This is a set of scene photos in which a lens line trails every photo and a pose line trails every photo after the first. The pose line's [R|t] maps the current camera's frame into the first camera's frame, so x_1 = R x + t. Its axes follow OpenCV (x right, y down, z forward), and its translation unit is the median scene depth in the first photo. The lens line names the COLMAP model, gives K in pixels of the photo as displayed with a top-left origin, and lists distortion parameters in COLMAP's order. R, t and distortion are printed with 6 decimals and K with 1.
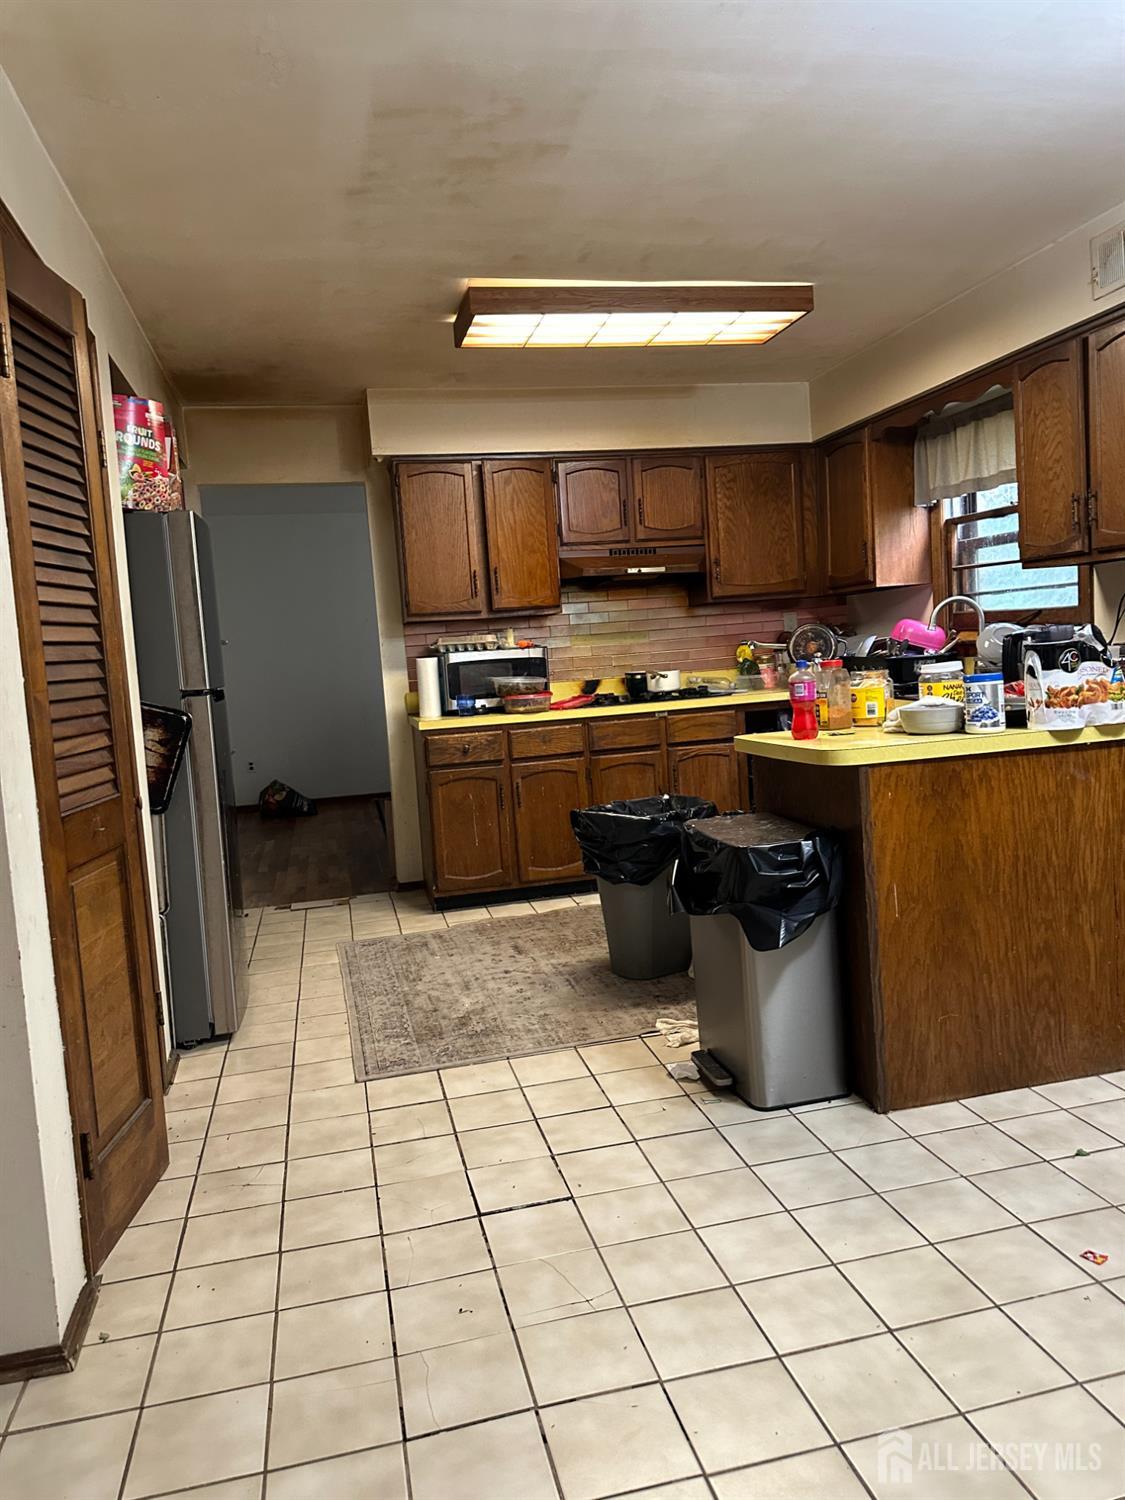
lens RADIAL K [[1058.1, 0, 561.7], [0, 1058.1, 744.9], [0, 0, 1]] dist [0.055722, -0.056905]
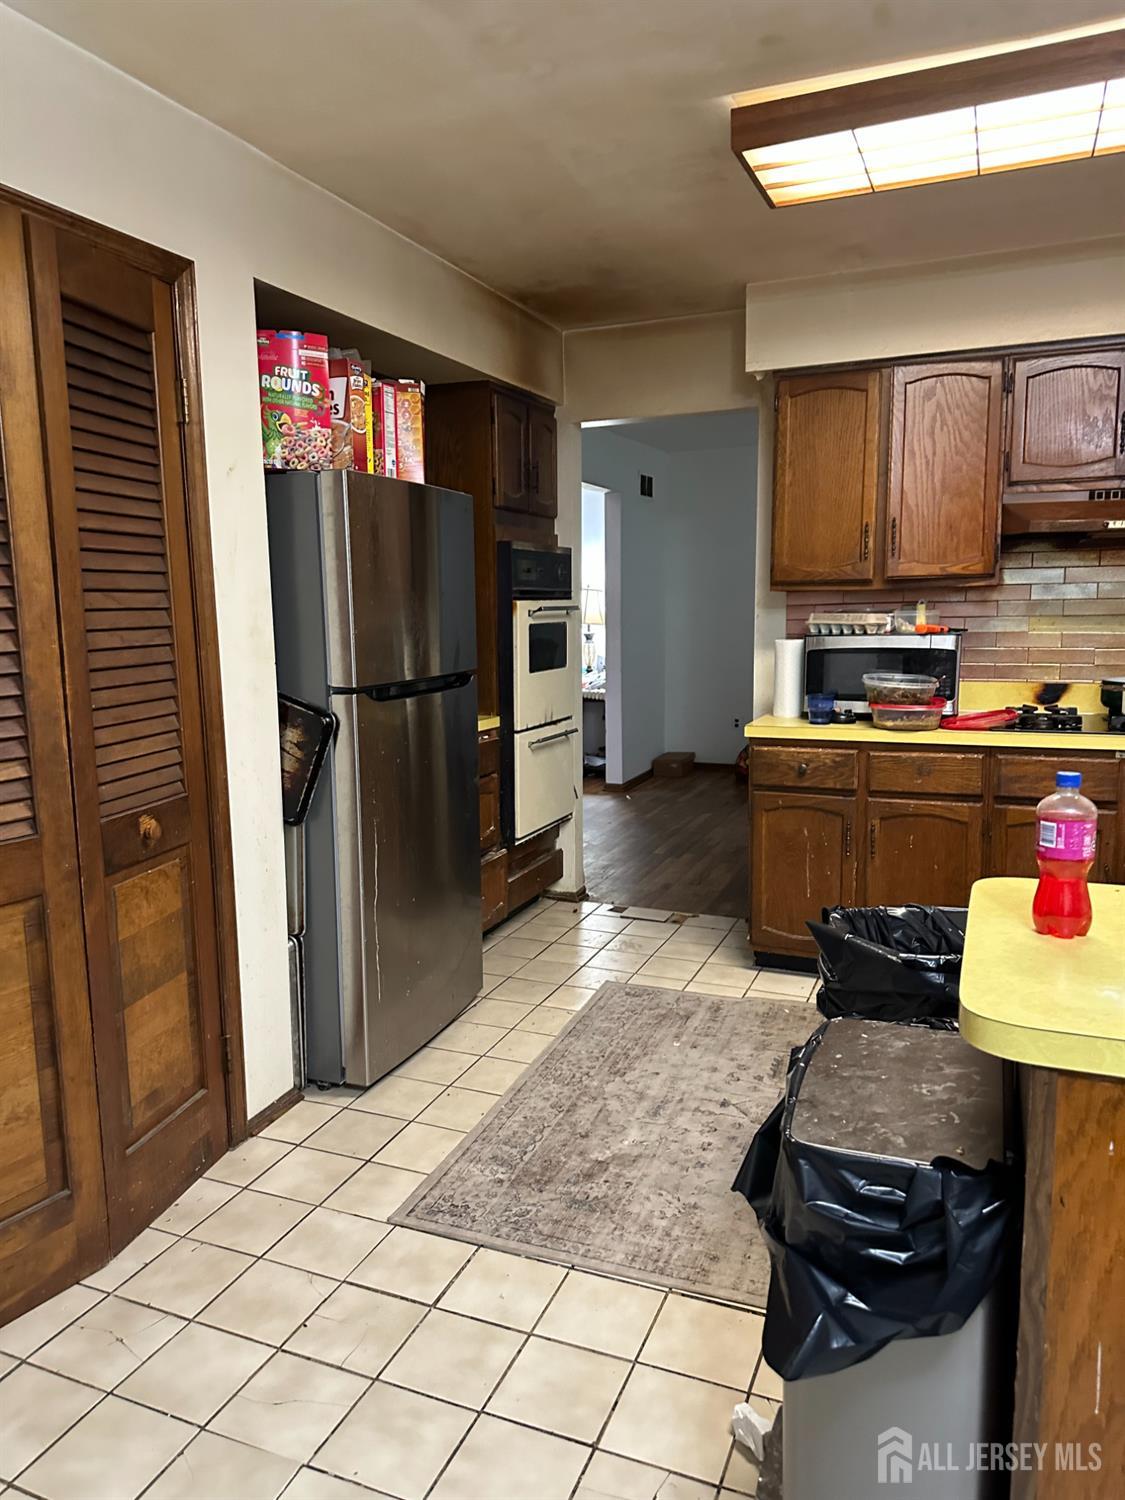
lens RADIAL K [[1058.1, 0, 555.0], [0, 1058.1, 749.3], [0, 0, 1]] dist [0.055722, -0.056905]
pose [[0.807598, 0.135725, -0.573903, 0.219259], [-0.088716, 0.990042, 0.109299, -0.085441], [0.583023, -0.037355, 0.811597, 0.328508]]
